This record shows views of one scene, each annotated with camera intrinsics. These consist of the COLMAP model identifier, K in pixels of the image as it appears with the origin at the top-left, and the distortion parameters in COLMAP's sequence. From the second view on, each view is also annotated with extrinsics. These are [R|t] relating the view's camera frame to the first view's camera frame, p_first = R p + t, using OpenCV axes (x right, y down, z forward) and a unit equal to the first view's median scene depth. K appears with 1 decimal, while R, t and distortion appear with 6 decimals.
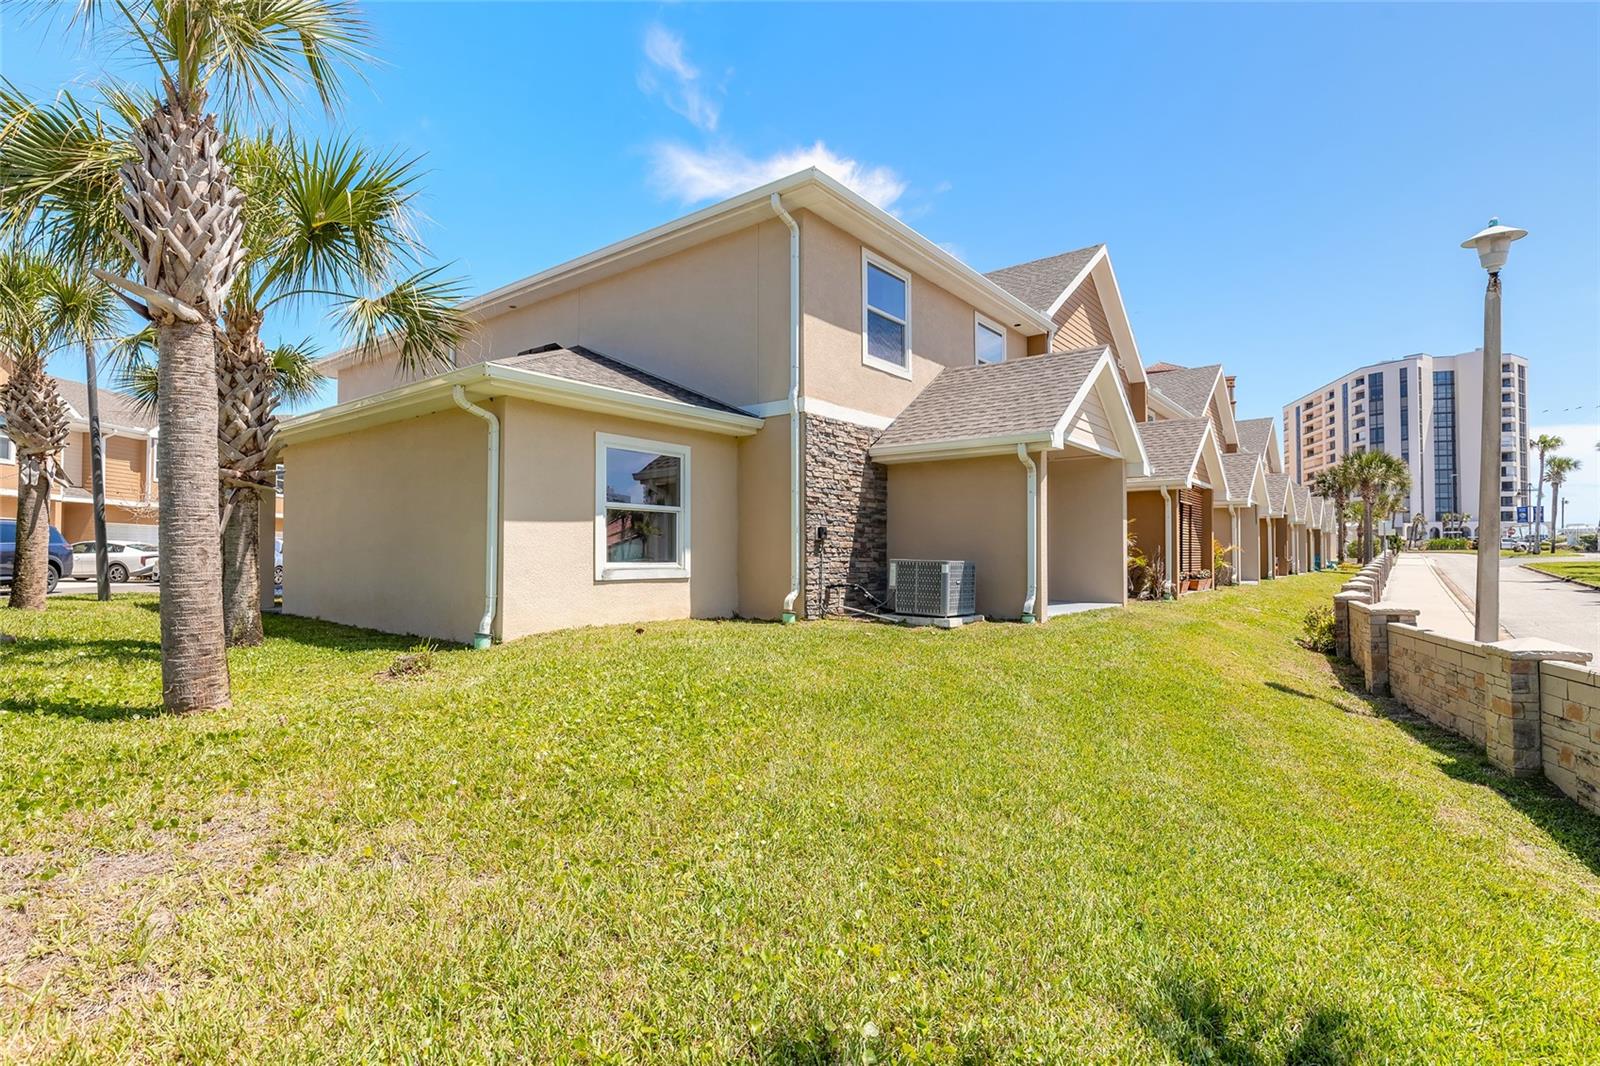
lens RADIAL K [[793.1, 0, 808.7], [0, 793.1, 538.0], [0, 0, 1]] dist [0.000722, -0.000906]
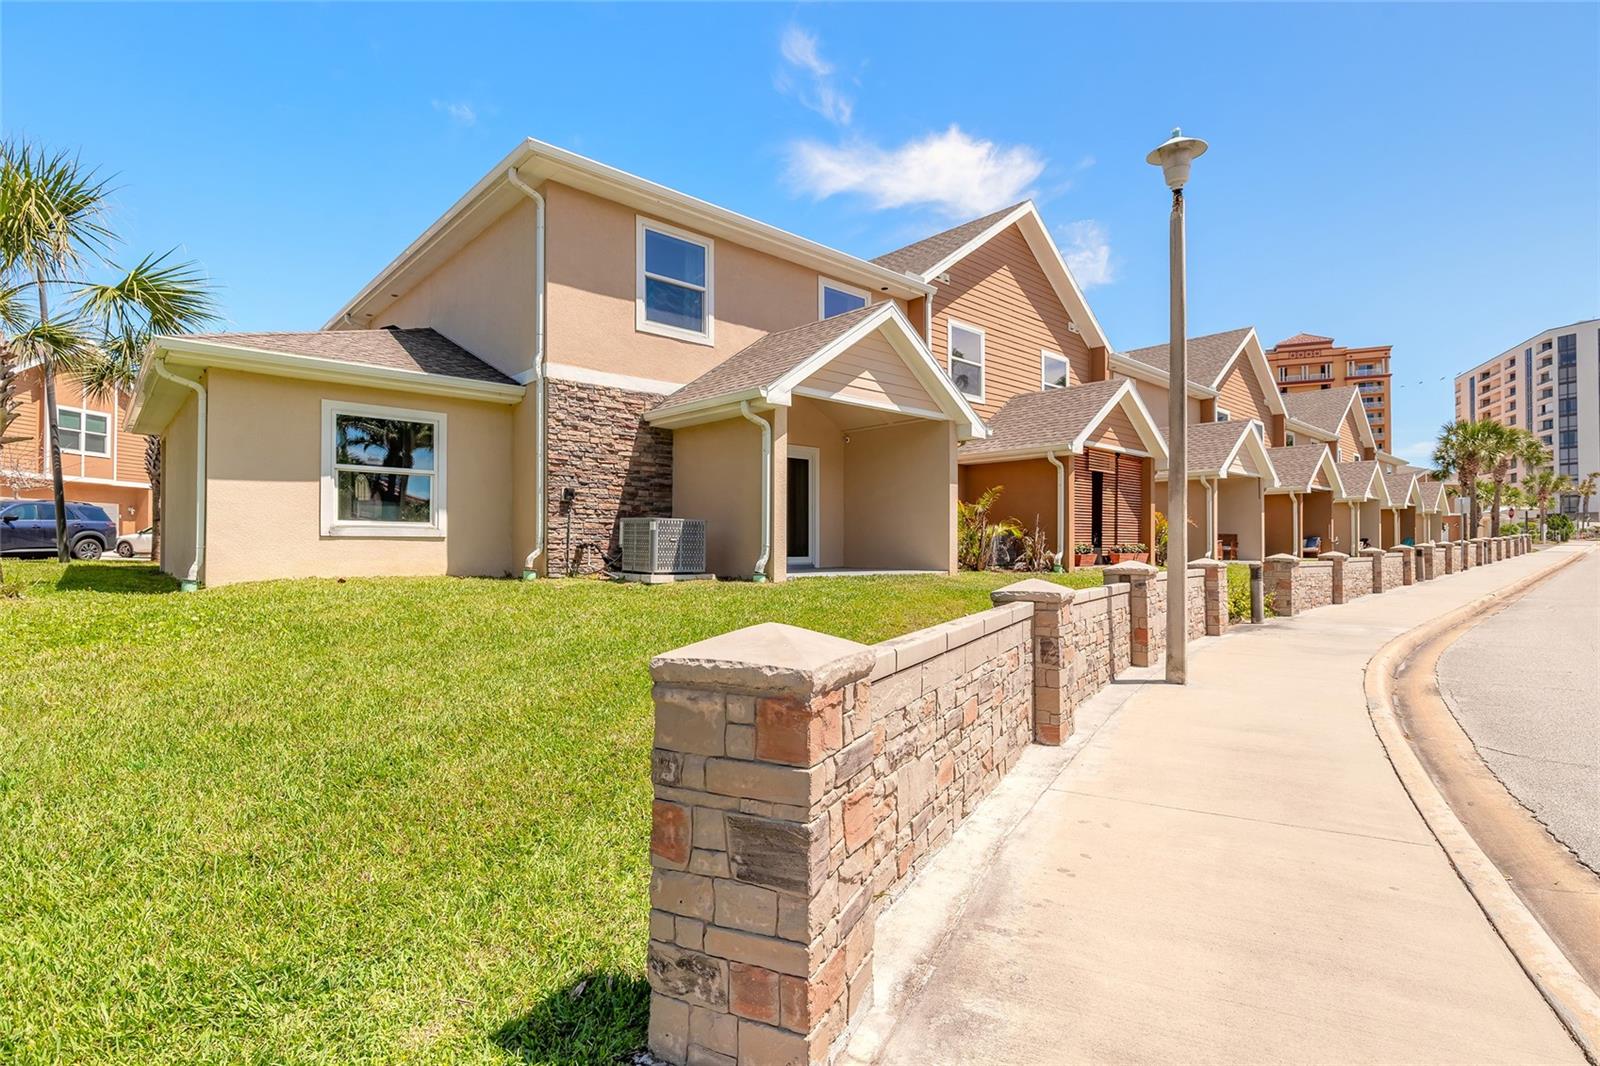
lens RADIAL K [[793.1, 0, 809.4], [0, 793.1, 533.8], [0, 0, 1]] dist [0.000722, -0.000906]
pose [[0.985650, -0.001802, -0.168790, 0.457182], [0.002595, 0.999987, 0.004478, 0.037971], [0.168780, -0.004852, 0.985642, 0.031359]]
